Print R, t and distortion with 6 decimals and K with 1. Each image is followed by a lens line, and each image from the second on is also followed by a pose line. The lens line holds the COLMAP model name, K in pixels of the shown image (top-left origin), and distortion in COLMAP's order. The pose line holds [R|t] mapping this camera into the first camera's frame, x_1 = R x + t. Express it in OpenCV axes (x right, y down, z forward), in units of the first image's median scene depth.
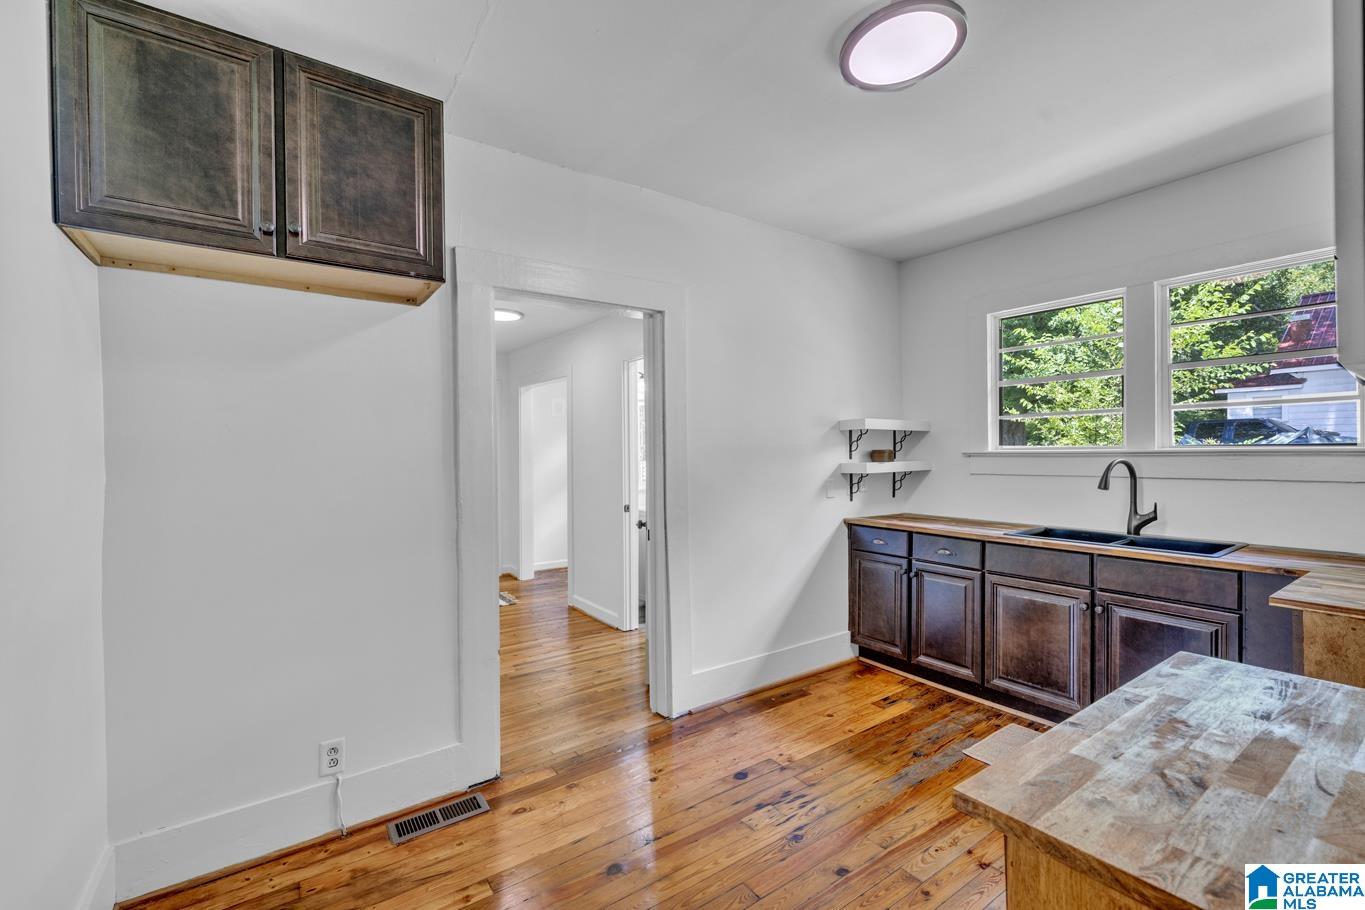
lens RADIAL K [[588.5, 0, 682.2], [0, 588.5, 457.2], [0, 0, 1]] dist [-0.001837, -0.000124]
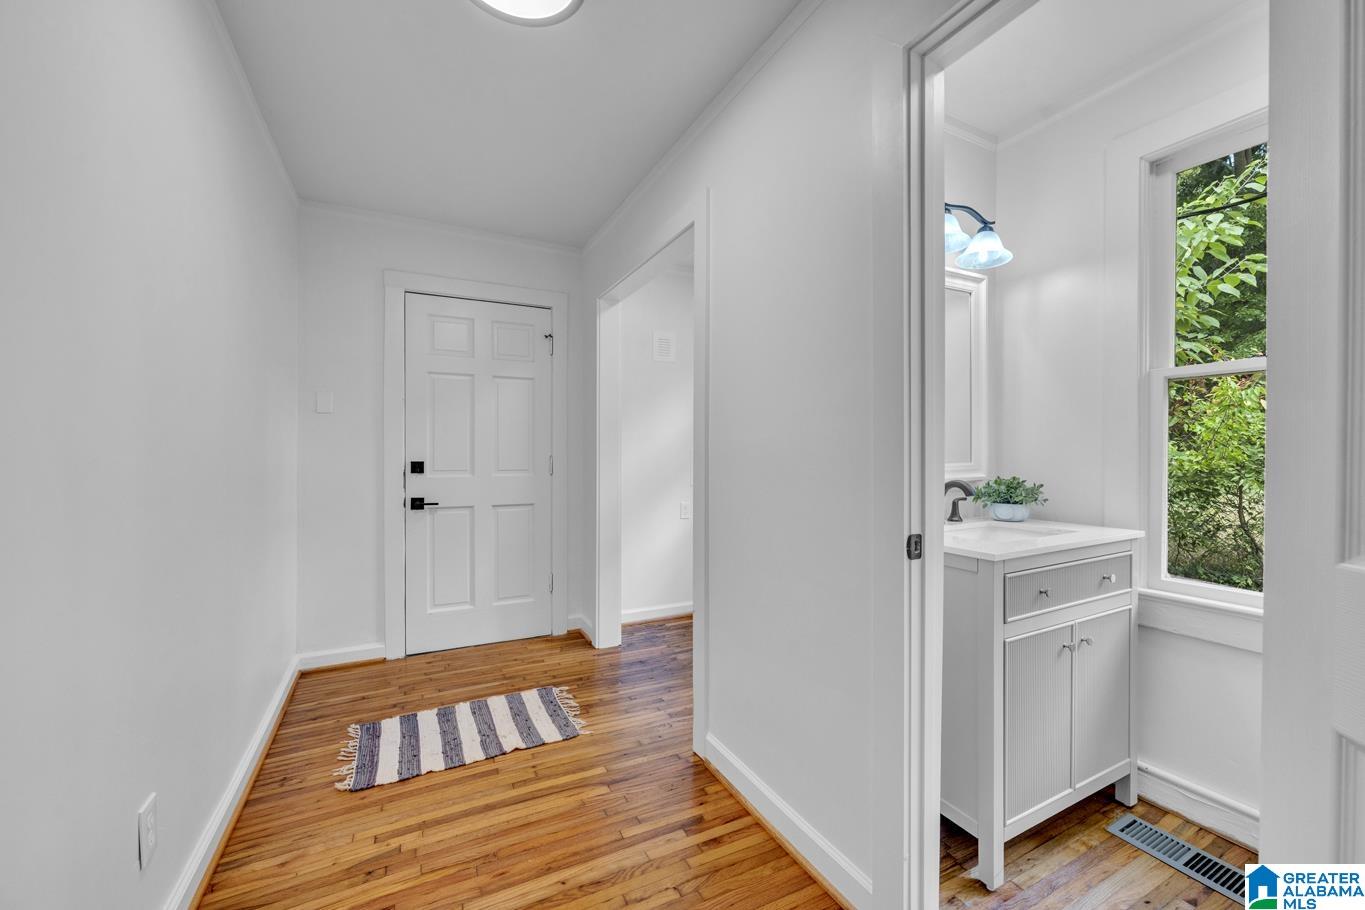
lens RADIAL K [[534.4, 0, 683.7], [0, 534.4, 459.9], [0, 0, 1]] dist [-0.002611, -0.000314]
pose [[0.989271, 0.005600, -0.145982, -0.144642], [-0.004882, 0.999974, 0.005274, 0.036191], [0.146008, -0.004505, 0.989273, 0.611975]]
